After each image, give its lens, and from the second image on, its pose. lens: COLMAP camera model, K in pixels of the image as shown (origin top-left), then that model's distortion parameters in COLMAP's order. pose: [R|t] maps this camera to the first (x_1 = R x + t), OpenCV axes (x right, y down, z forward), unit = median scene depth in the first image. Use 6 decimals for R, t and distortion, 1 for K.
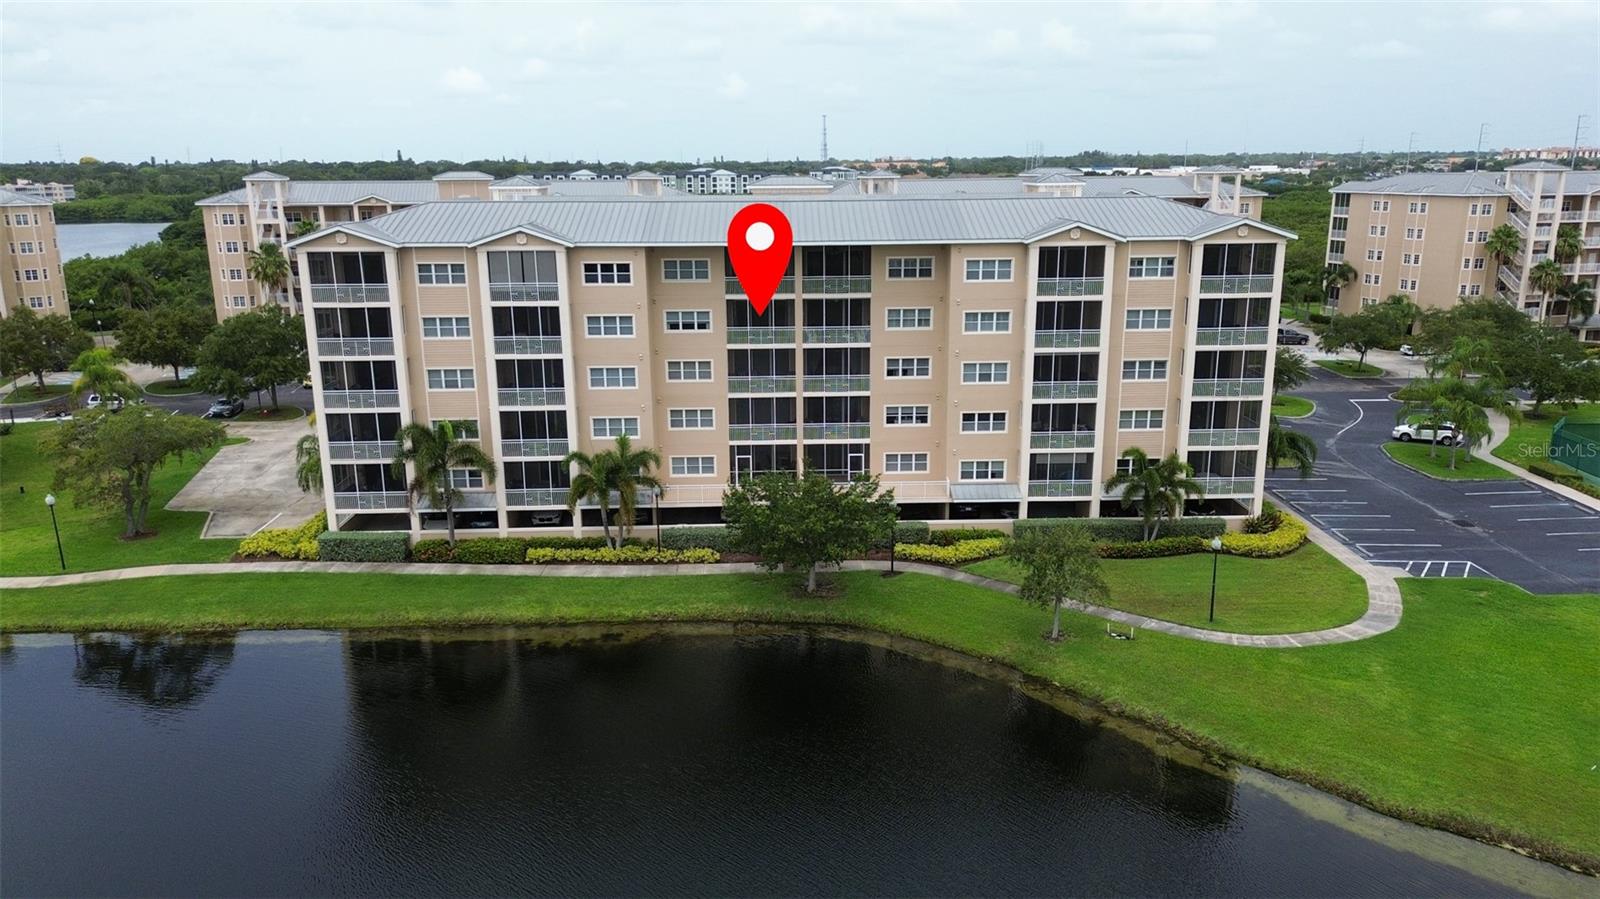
lens RADIAL K [[1131.9, 0, 800.0], [0, 1131.9, 449.5], [0, 0, 1]] dist [0.069023, -0.073551]
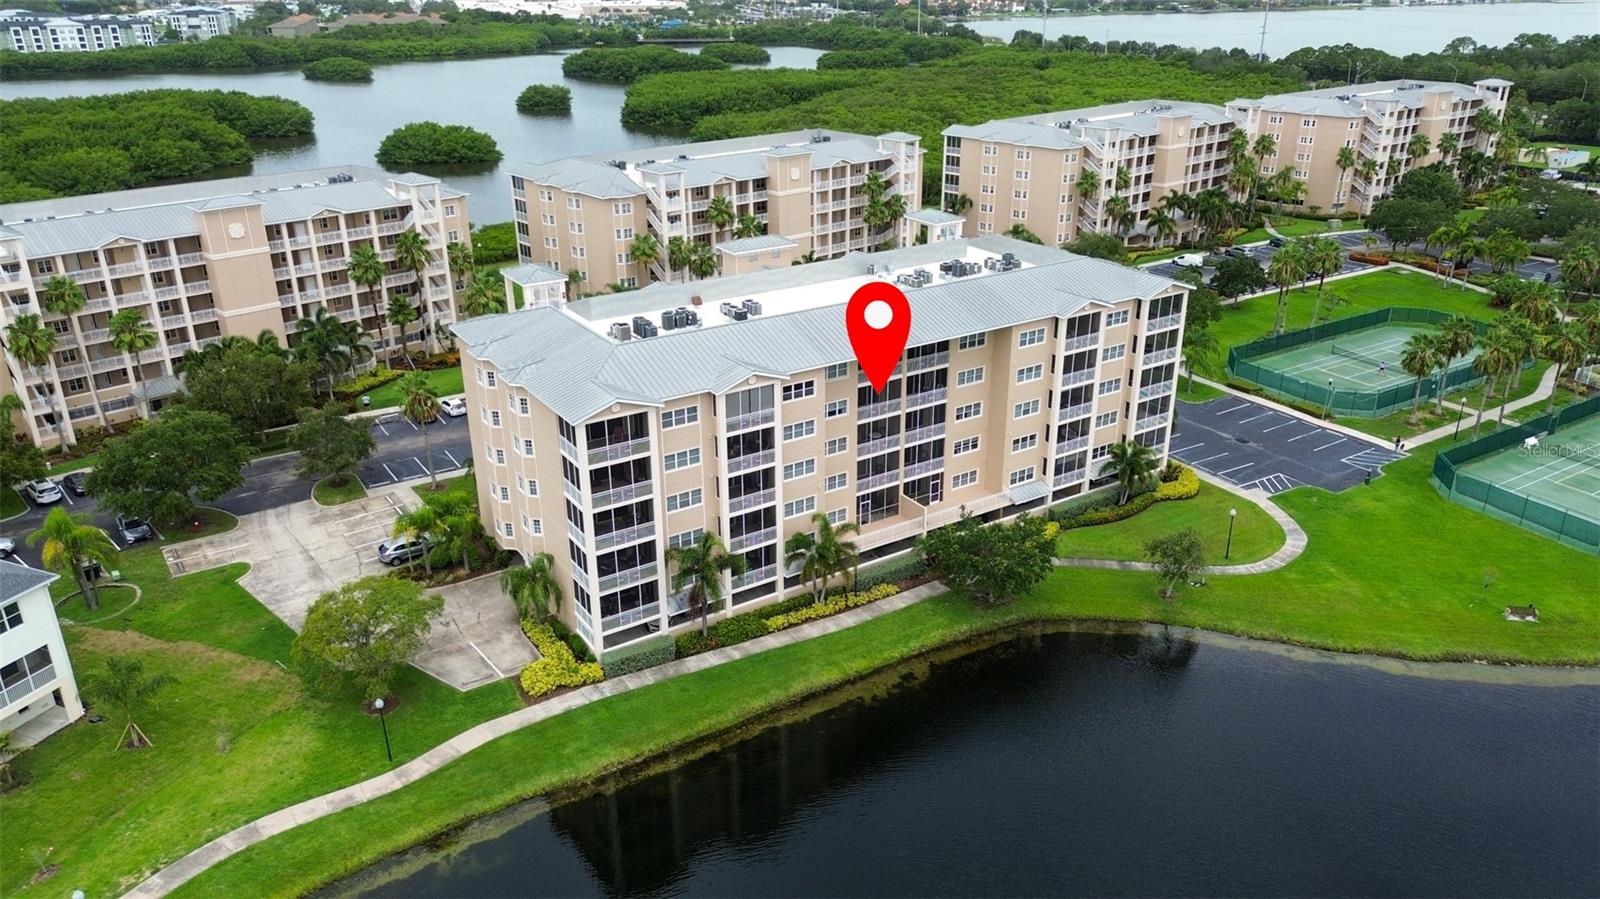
lens RADIAL K [[1131.9, 0, 800.0], [0, 1131.9, 449.5], [0, 0, 1]] dist [0.069023, -0.073551]
pose [[0.857976, -0.199139, 0.473520, -0.737268], [0.126411, 0.975303, 0.181119, -0.305141], [-0.497893, -0.095538, 0.861960, -0.052803]]
